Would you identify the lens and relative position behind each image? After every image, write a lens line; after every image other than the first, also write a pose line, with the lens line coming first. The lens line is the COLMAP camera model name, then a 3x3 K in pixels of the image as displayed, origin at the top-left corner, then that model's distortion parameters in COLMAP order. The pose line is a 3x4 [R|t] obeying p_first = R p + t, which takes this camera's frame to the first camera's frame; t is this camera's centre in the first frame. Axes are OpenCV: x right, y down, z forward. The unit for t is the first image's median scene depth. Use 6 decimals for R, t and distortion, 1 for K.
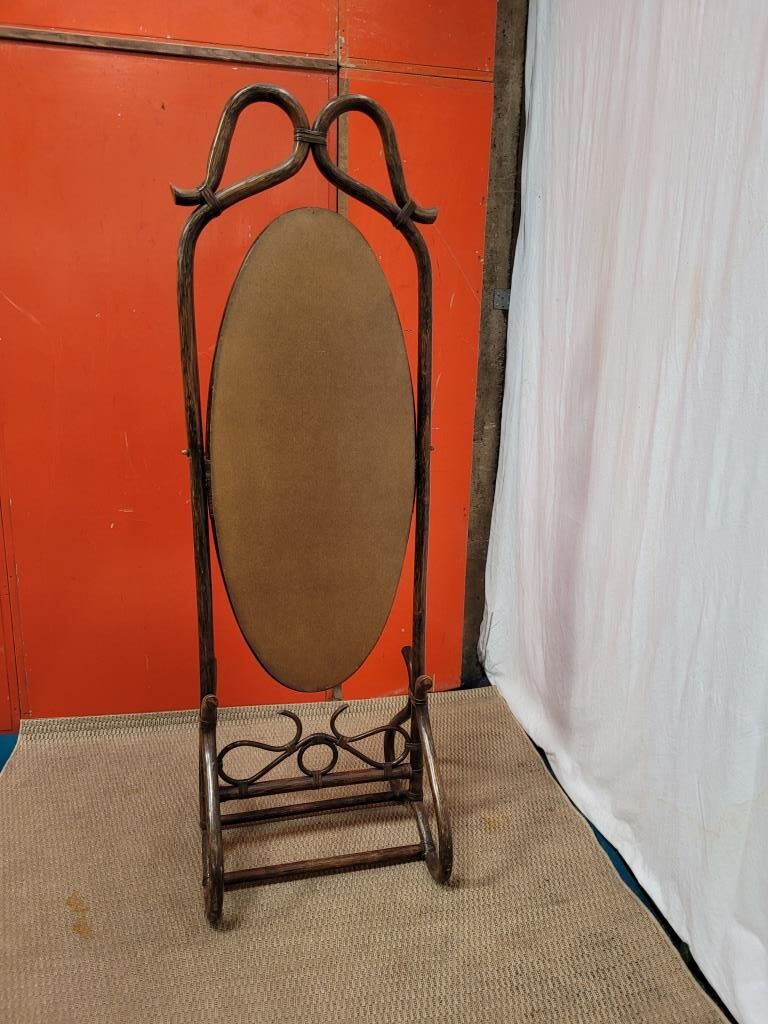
lens RADIAL K [[766.8, 0, 392.7], [0, 766.8, 526.5], [0, 0, 1]] dist [0.046901, -0.041760]
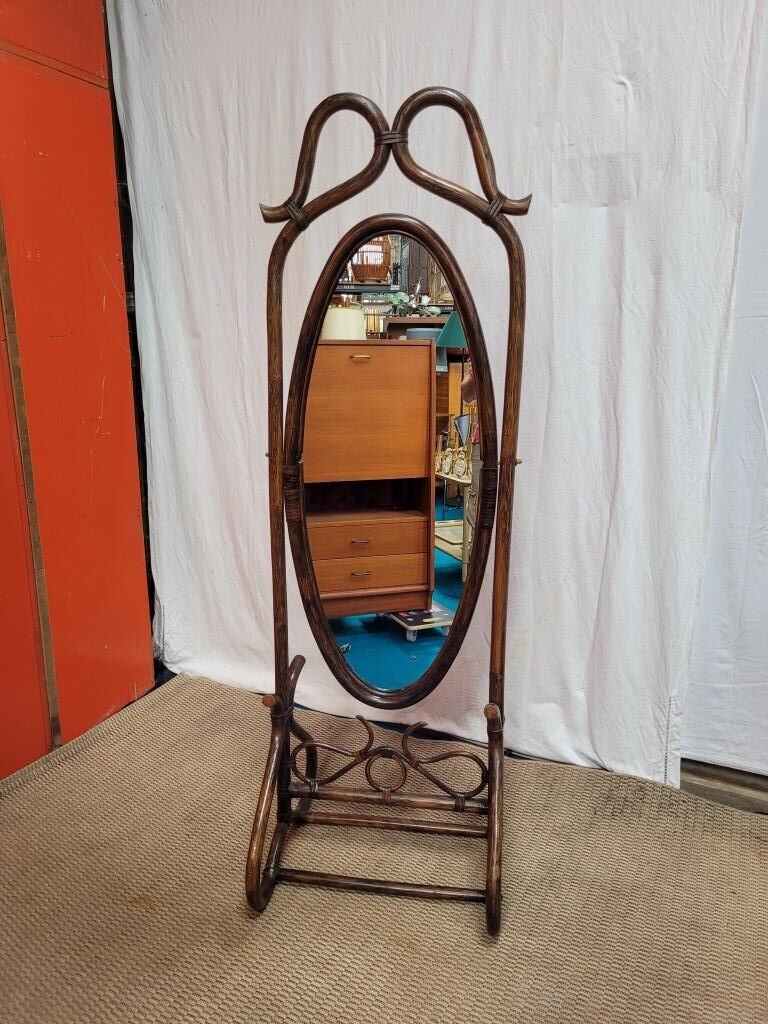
lens RADIAL K [[766.8, 0, 389.5], [0, 766.8, 522.7], [0, 0, 1]] dist [0.046901, -0.041760]
pose [[0.606572, -0.212085, 0.766218, -0.576861], [0.211276, 0.972109, 0.101819, -0.046896], [-0.766442, 0.100123, 0.634463, 0.130482]]
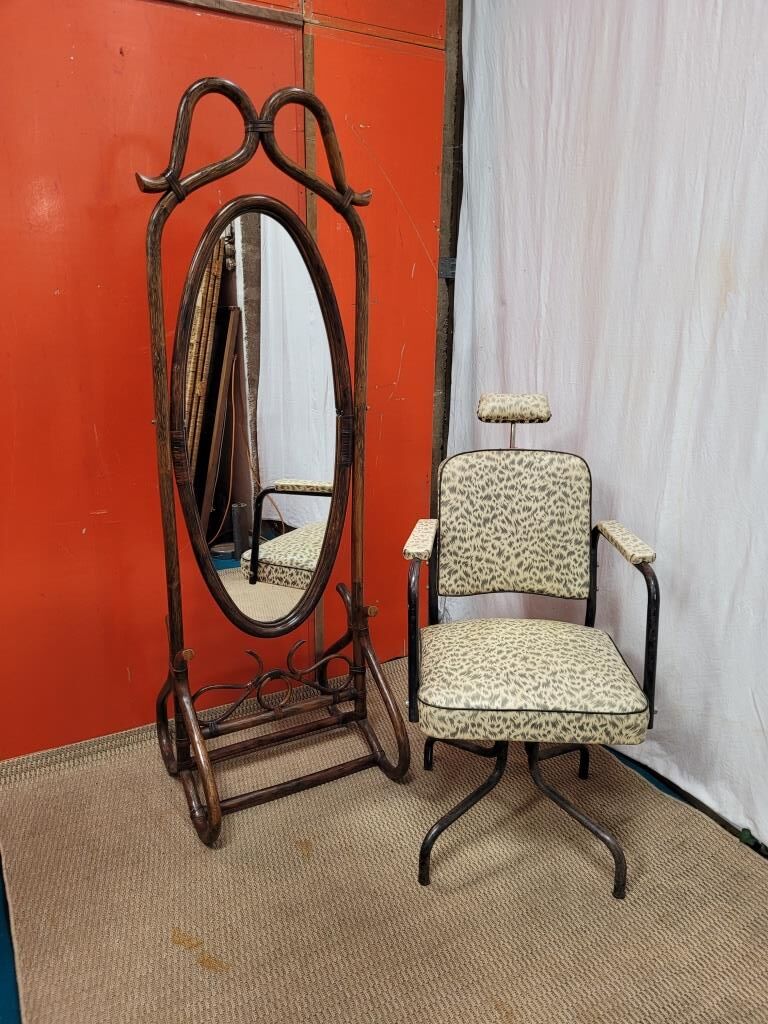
lens RADIAL K [[766.8, 0, 391.0], [0, 766.8, 522.6], [0, 0, 1]] dist [0.046901, -0.041760]
pose [[0.945668, -0.108528, 0.306486, -0.325801], [0.092993, 0.993550, 0.064887, -0.037937], [-0.311551, -0.032861, 0.949661, 0.048201]]
